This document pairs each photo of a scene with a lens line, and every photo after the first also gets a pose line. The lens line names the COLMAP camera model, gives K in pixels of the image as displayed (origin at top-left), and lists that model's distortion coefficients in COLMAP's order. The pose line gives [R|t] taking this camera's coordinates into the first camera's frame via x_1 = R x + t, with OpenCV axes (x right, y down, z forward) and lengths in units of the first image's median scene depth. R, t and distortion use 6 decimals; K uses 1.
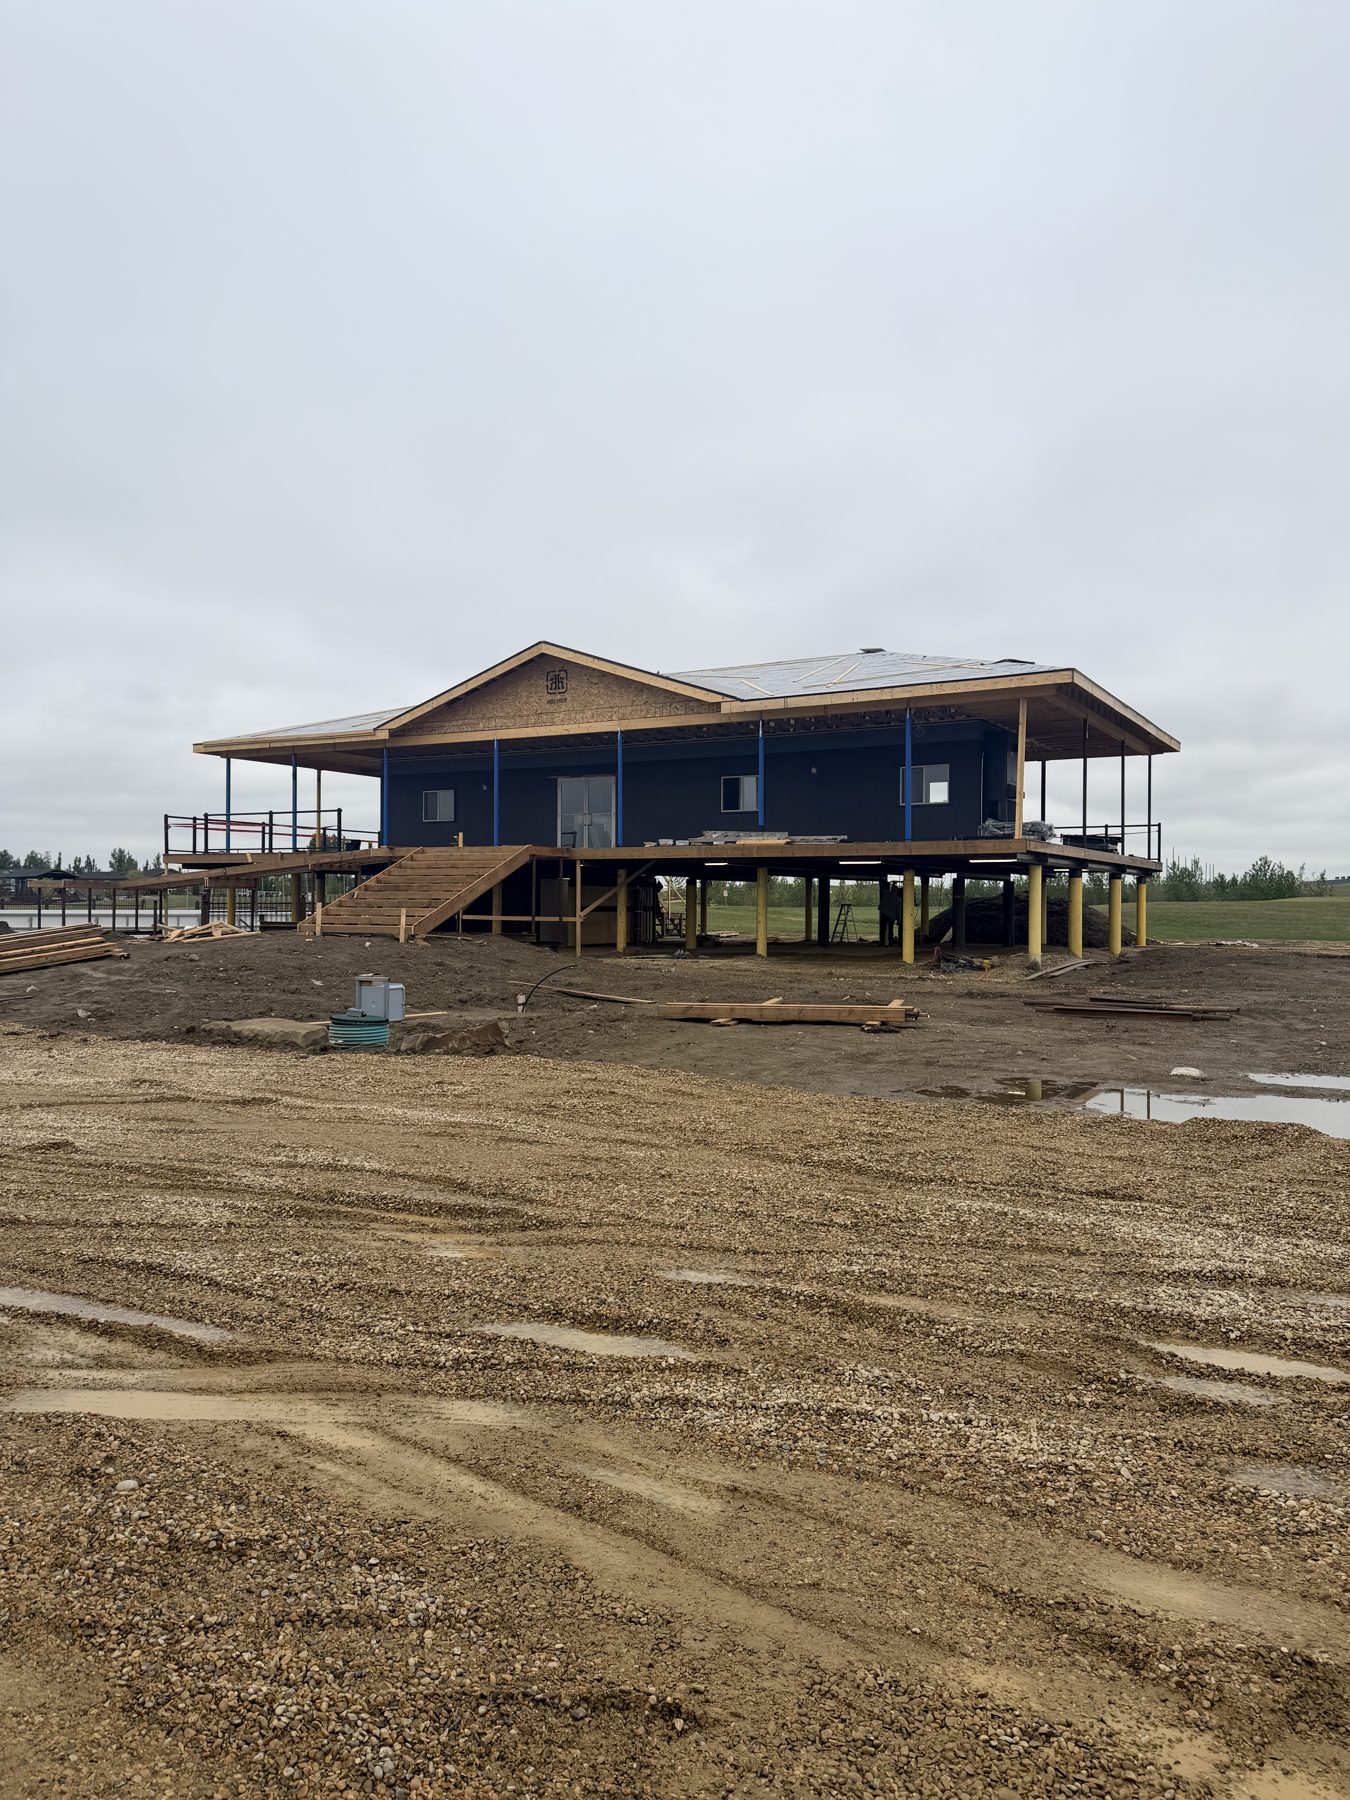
lens RADIAL K [[1260.9, 0, 681.5], [0, 1260.9, 964.8], [0, 0, 1]] dist [0.072155, -0.086705]
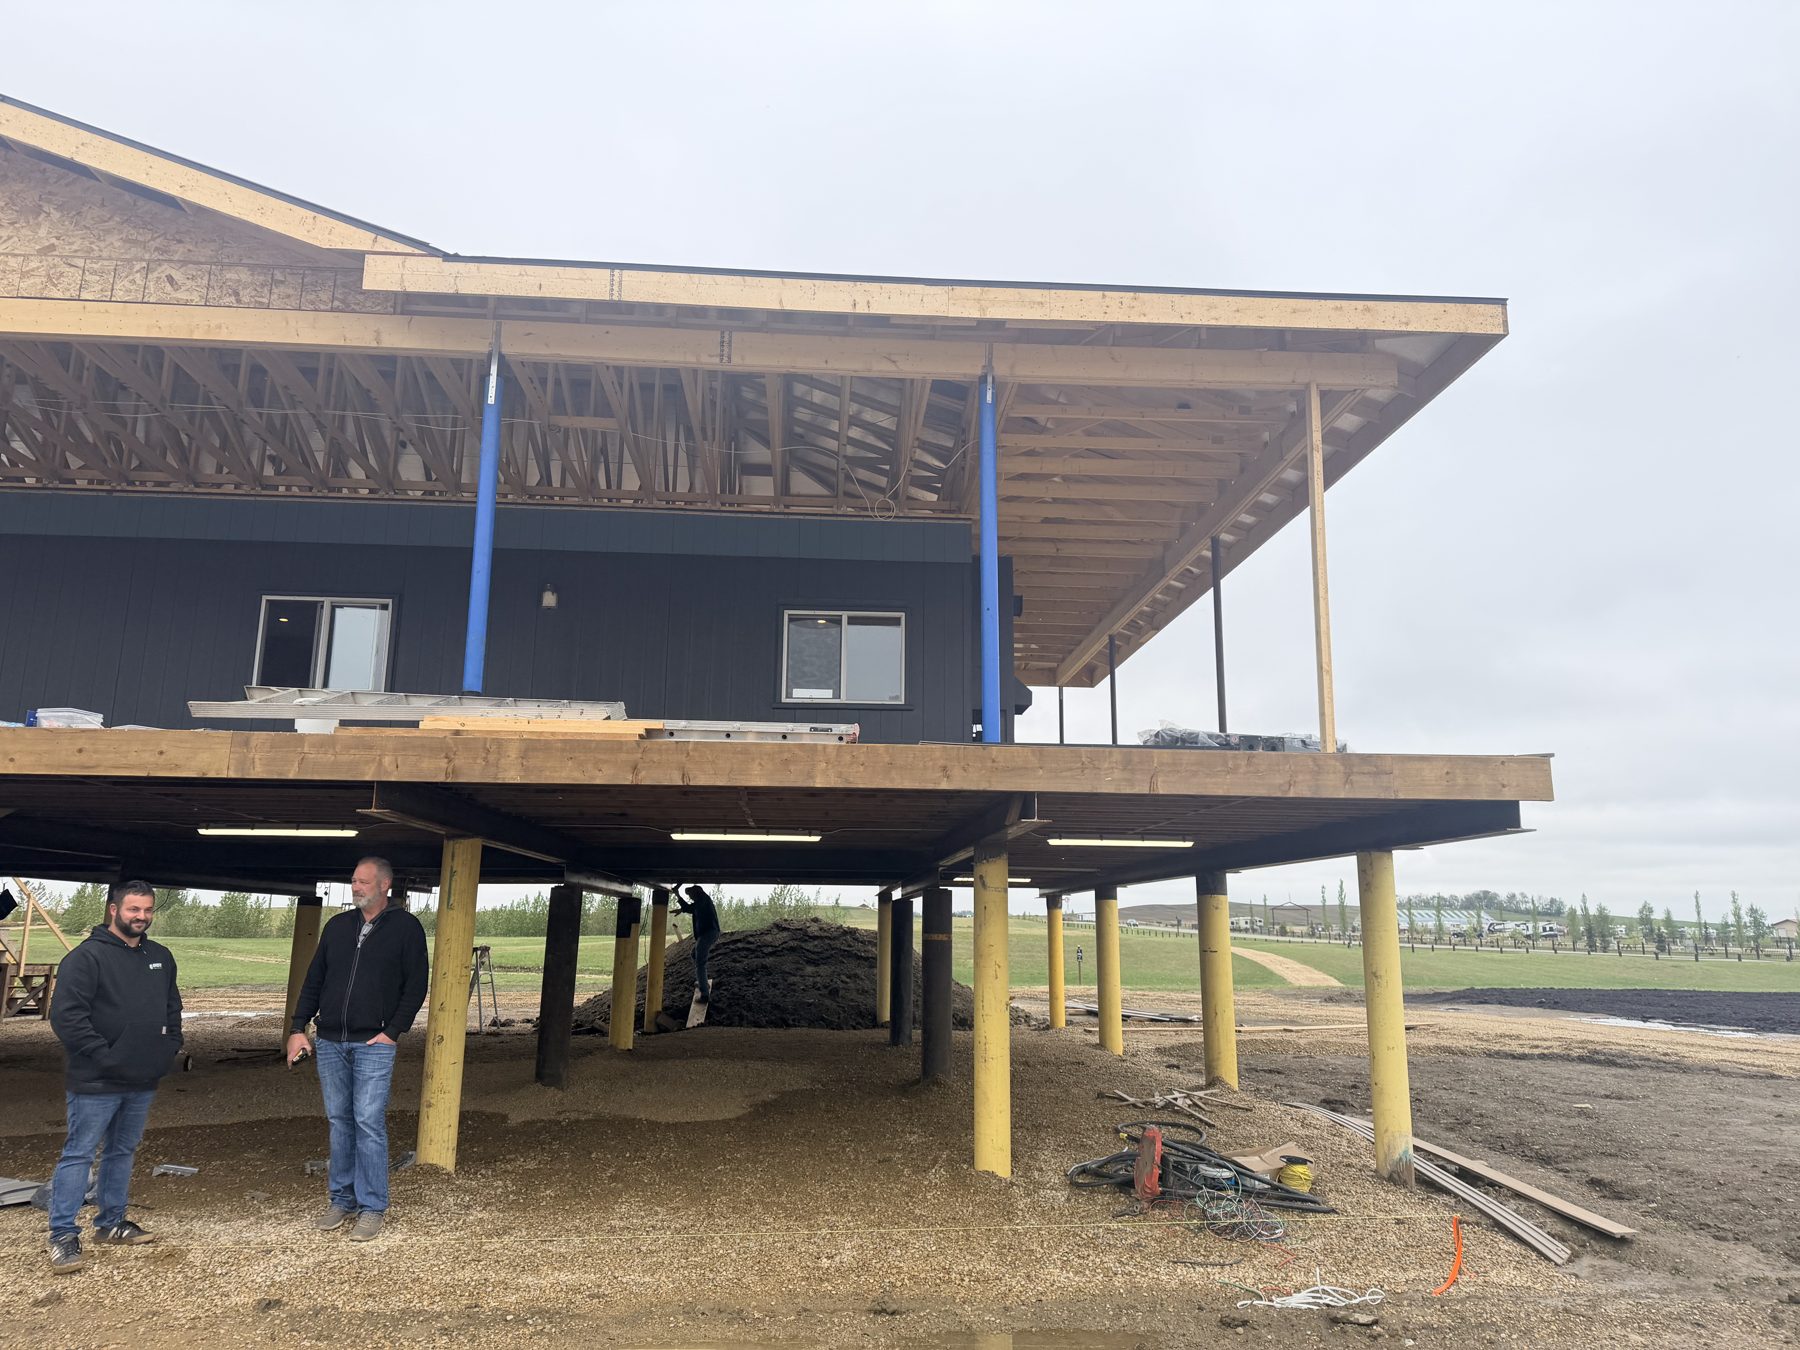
lens RADIAL K [[1260.9, 0, 898.1], [0, 1260.9, 667.6], [0, 0, 1]] dist [0.072155, -0.086705]
pose [[0.832740, 0.116538, 0.541261, -0.012628], [0.021643, 0.969998, -0.242147, -0.038651], [-0.553241, 0.213360, 0.805234, 0.637544]]
